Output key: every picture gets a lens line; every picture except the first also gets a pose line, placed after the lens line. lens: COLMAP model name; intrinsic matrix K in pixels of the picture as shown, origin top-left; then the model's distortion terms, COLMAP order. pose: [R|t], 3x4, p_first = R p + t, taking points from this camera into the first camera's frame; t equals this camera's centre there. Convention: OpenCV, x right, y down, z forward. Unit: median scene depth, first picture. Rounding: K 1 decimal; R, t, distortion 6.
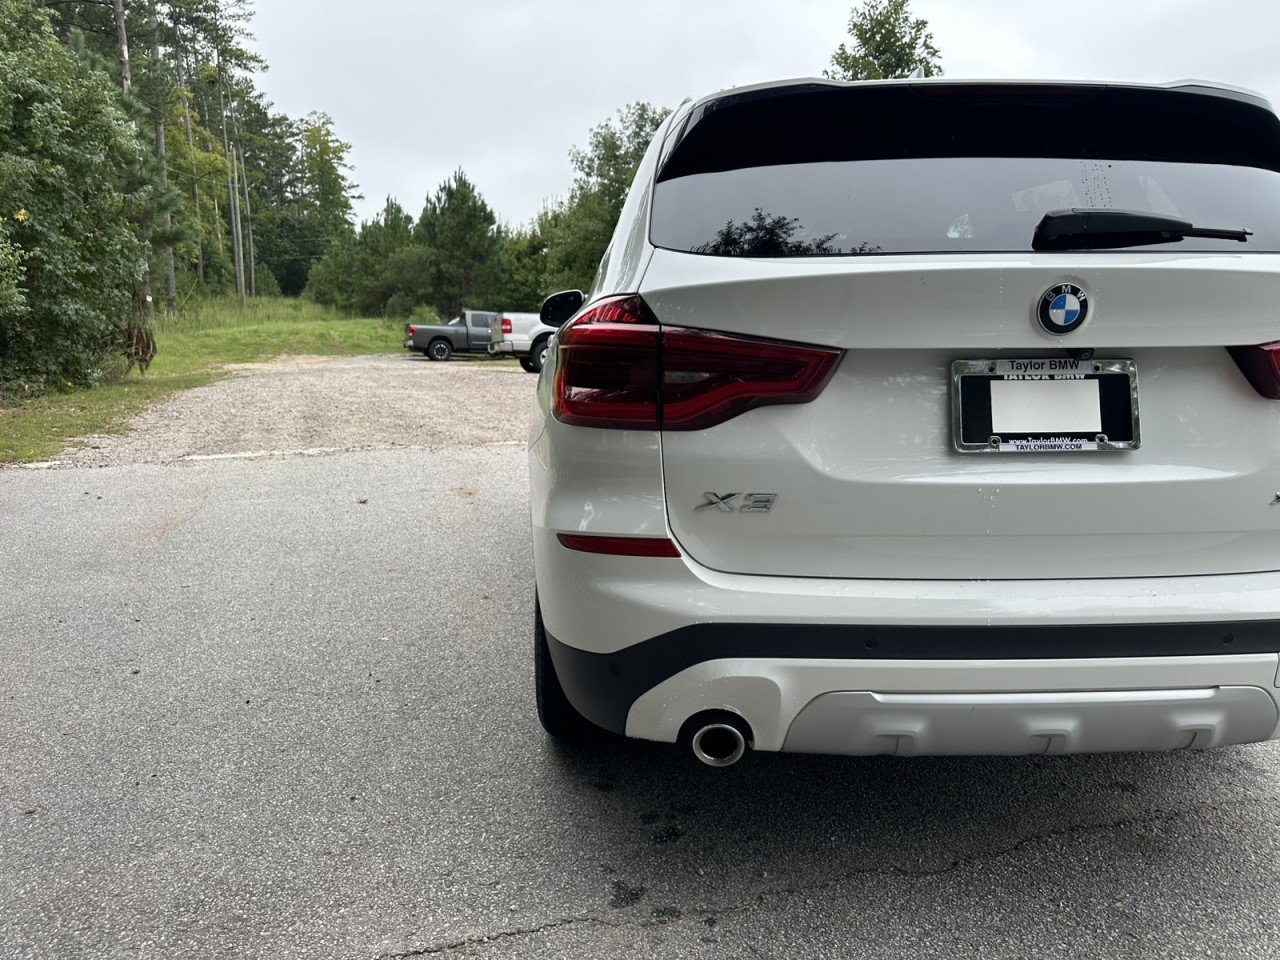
lens RADIAL K [[909.7, 0, 643.3], [0, 909.7, 485.4], [0, 0, 1]] dist [0.030968, -0.043459]
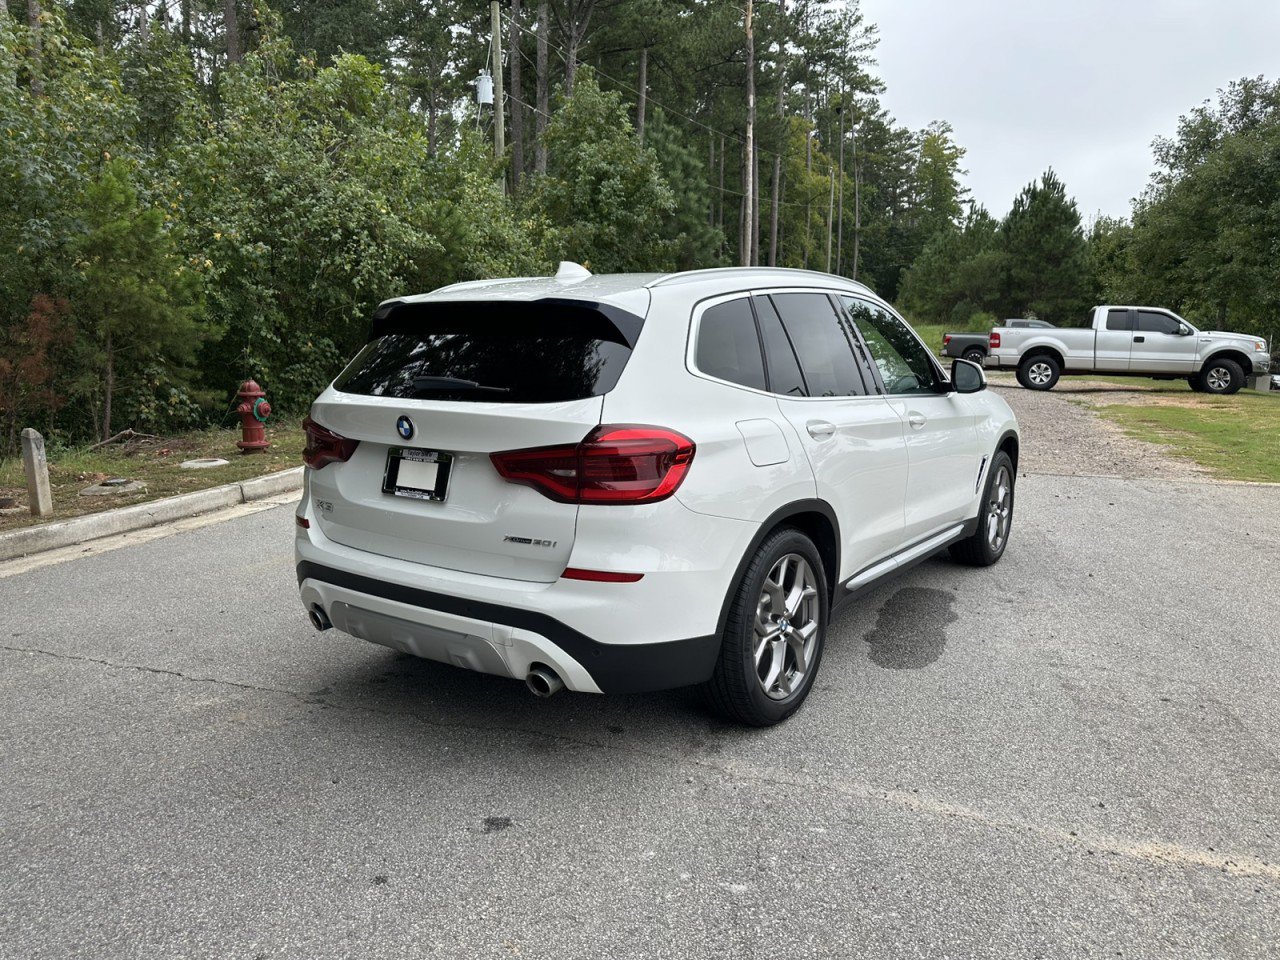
lens RADIAL K [[909.7, 0, 644.1], [0, 909.7, 474.6], [0, 0, 1]] dist [0.030968, -0.043459]
pose [[0.798626, 0.093775, -0.594477, 0.385552], [-0.100945, 0.994664, 0.021291, -0.034526], [0.593301, 0.043006, 0.803831, -0.053623]]
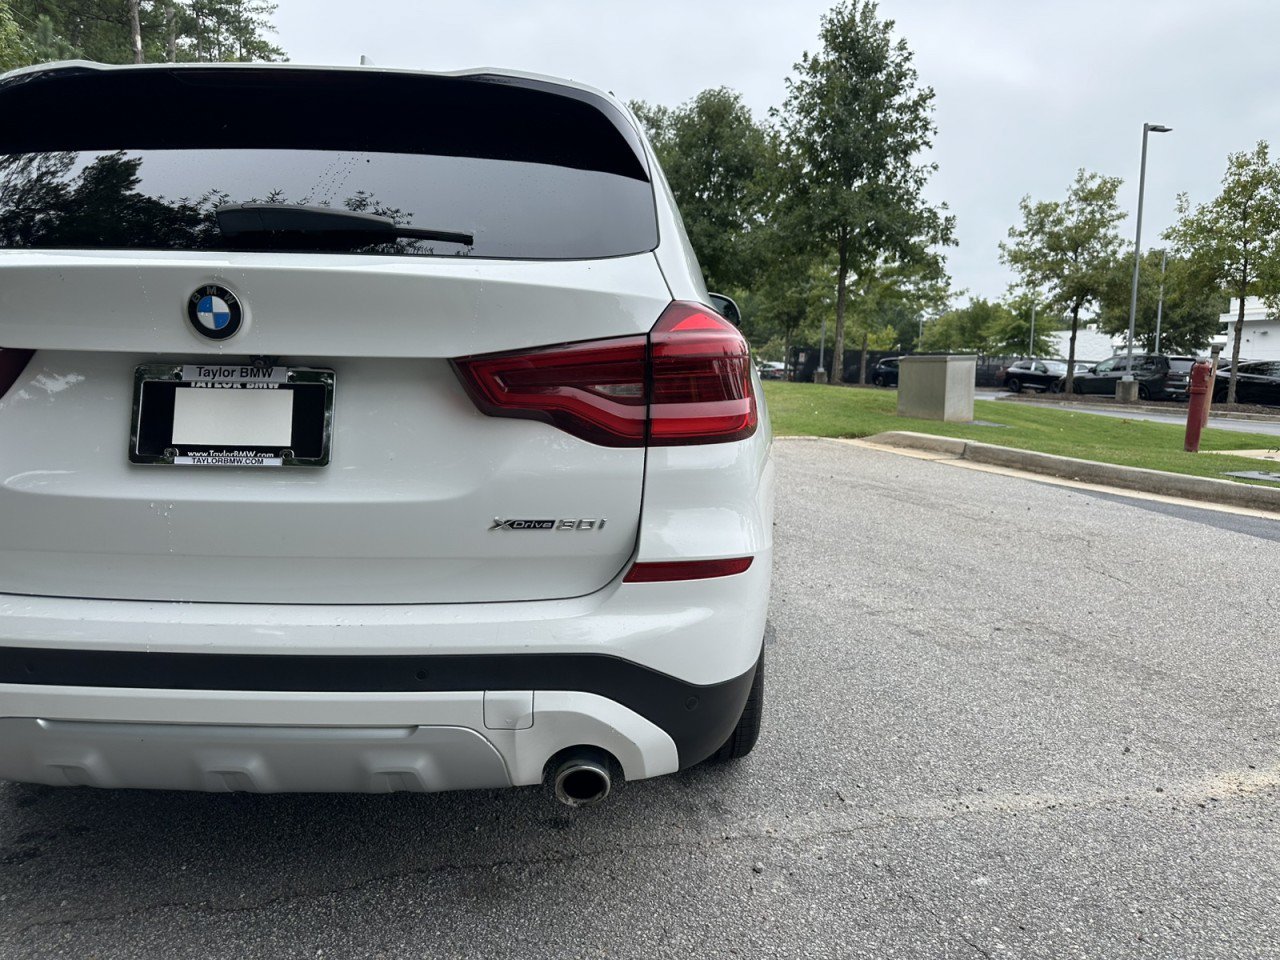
lens RADIAL K [[909.7, 0, 643.1], [0, 909.7, 486.5], [0, 0, 1]] dist [0.030968, -0.043459]
pose [[0.999269, 0.029157, -0.024745, 0.171088], [-0.029124, 0.999574, 0.001699, -0.005845], [0.024784, -0.000977, 0.999692, 0.016565]]
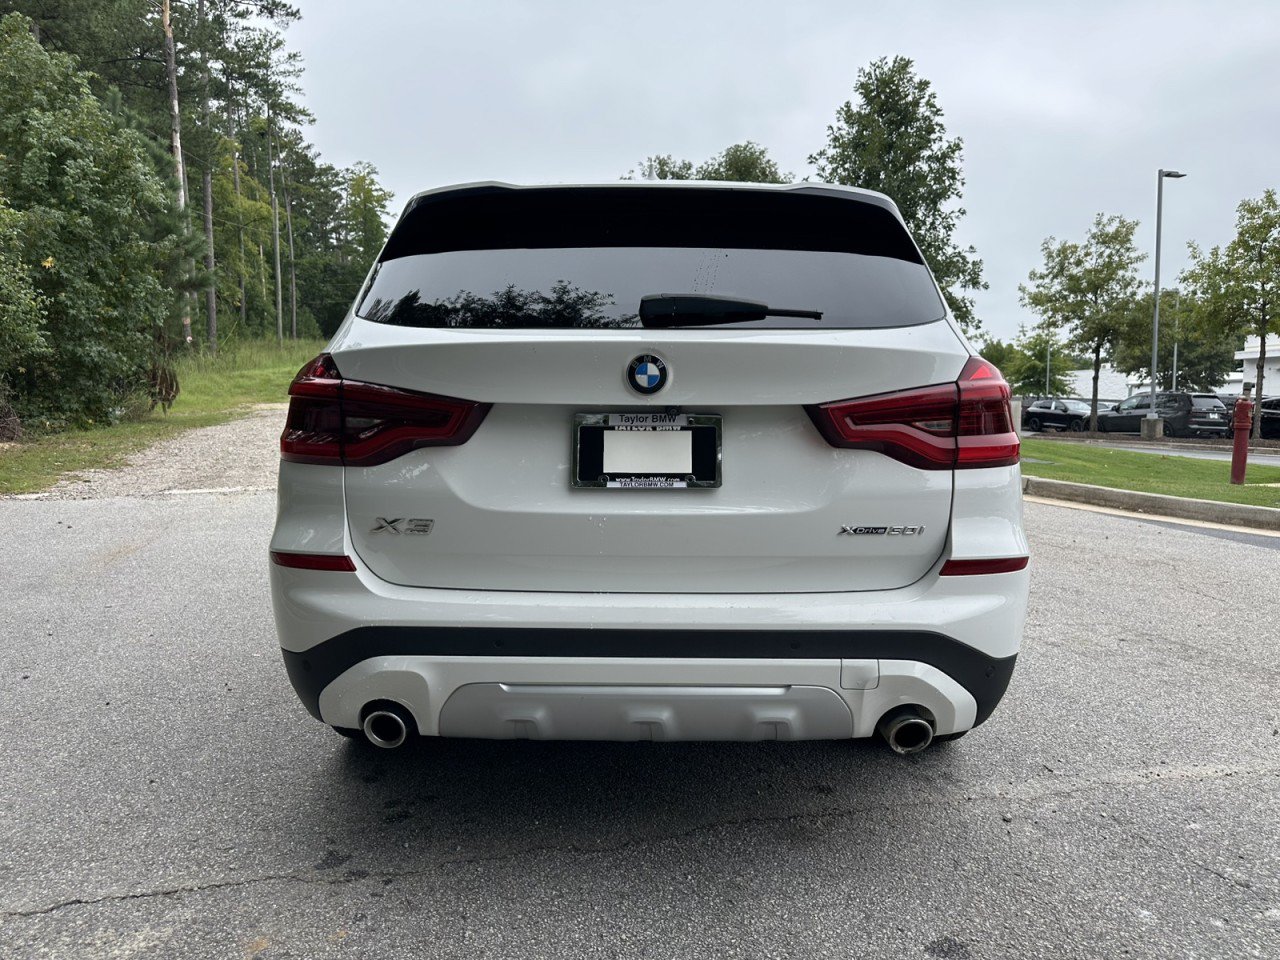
lens RADIAL K [[909.7, 0, 647.0], [0, 909.7, 482.9], [0, 0, 1]] dist [0.030968, -0.043459]
pose [[0.999263, 0.014772, -0.035438, 0.093964], [-0.016535, 0.998614, -0.049966, 0.003096], [0.034651, 0.050515, 0.998122, -0.042139]]
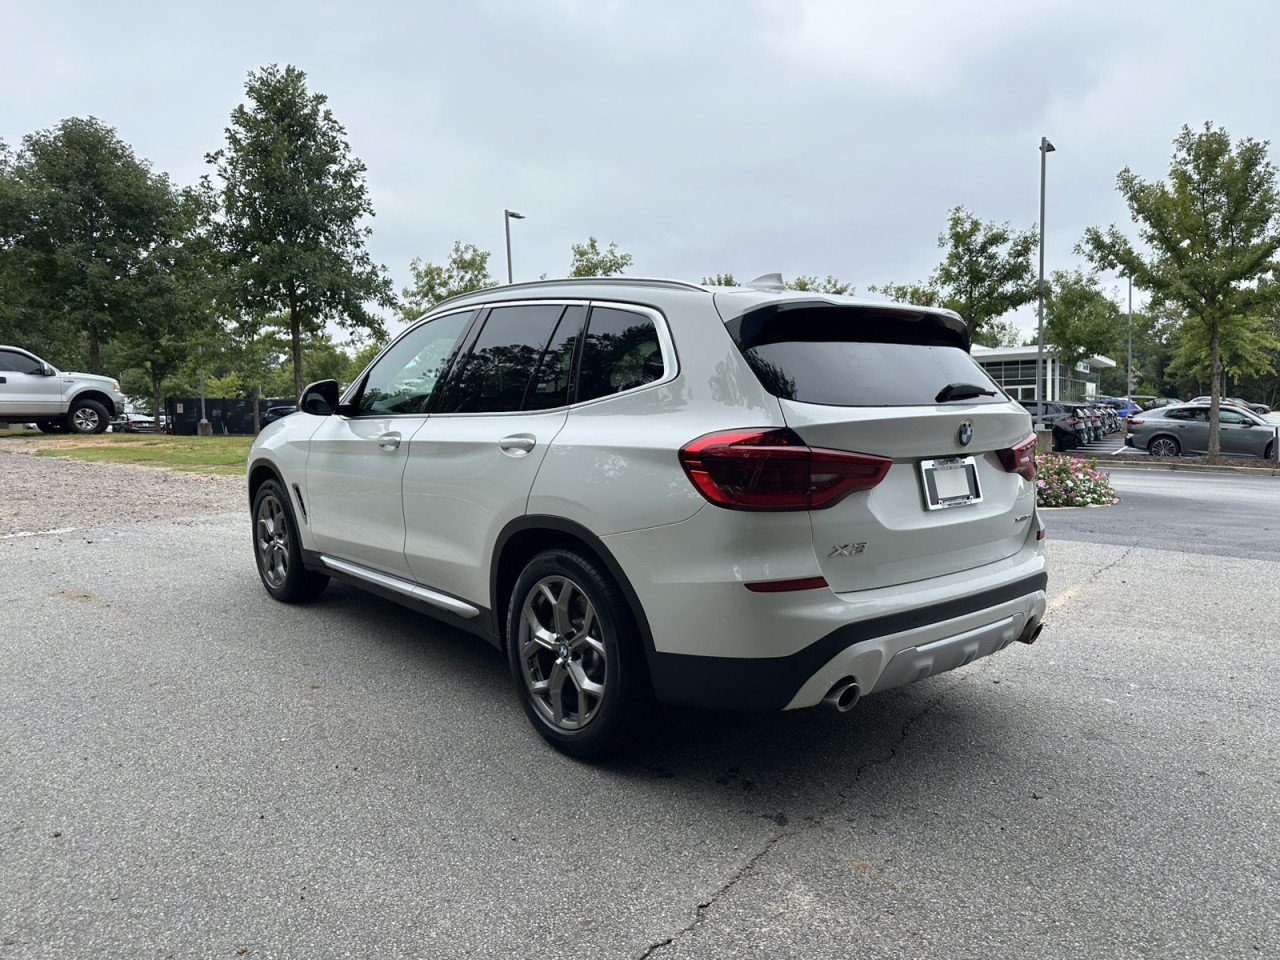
lens RADIAL K [[909.7, 0, 641.7], [0, 909.7, 479.5], [0, 0, 1]] dist [0.030968, -0.043459]
pose [[0.775614, -0.057131, 0.628617, -0.248375], [0.095858, 0.995006, -0.027844, -0.019995], [-0.623887, 0.081854, 0.777216, -0.017290]]
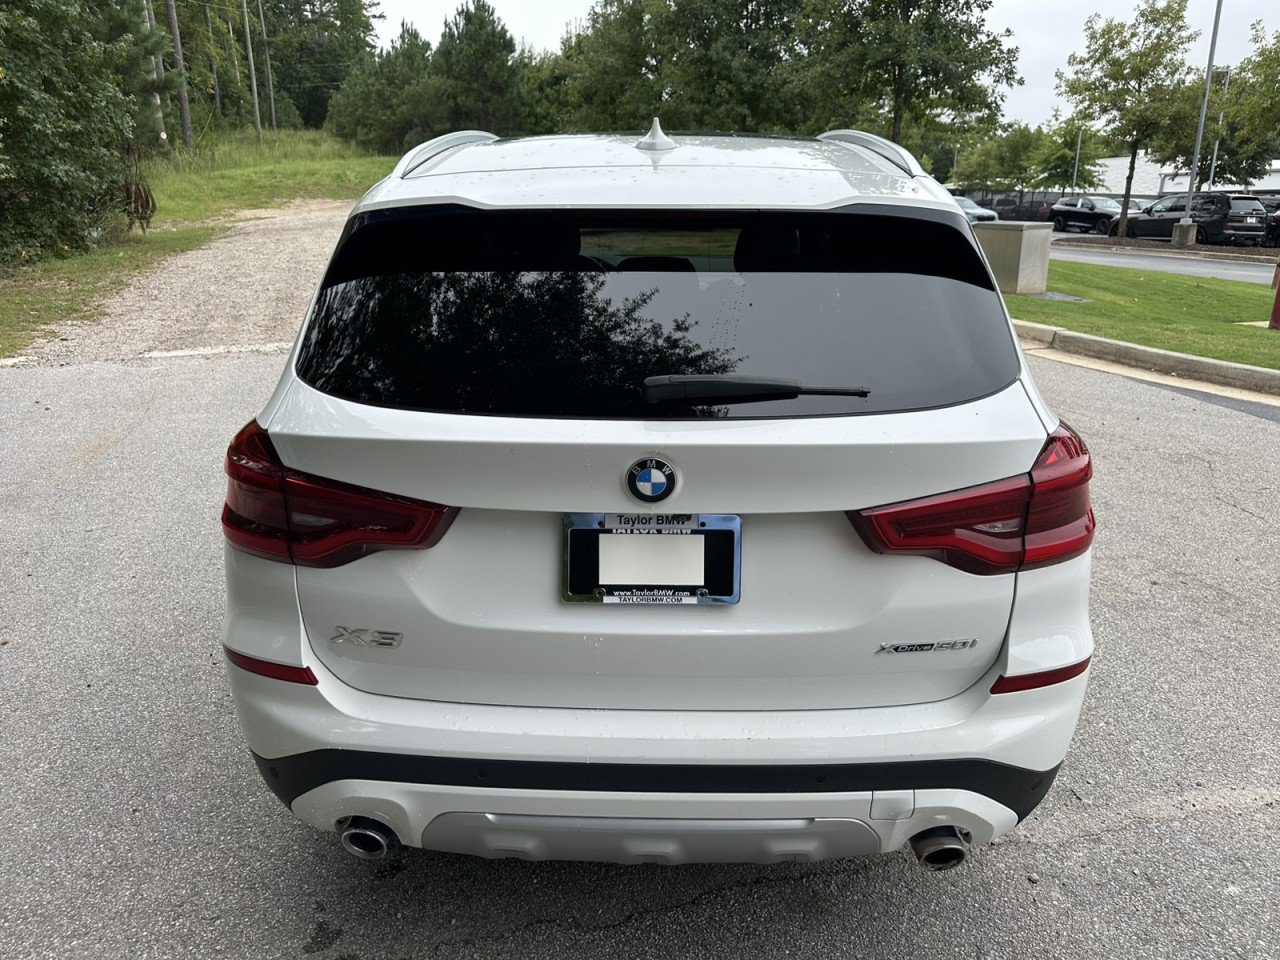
lens RADIAL K [[909.7, 0, 633.6], [0, 909.7, 483.0], [0, 0, 1]] dist [0.030968, -0.043459]
pose [[0.998632, 0.020265, -0.048194, 0.090963], [-0.011729, 0.985166, 0.171202, -0.067512], [0.050948, -0.170403, 0.984057, 0.001045]]
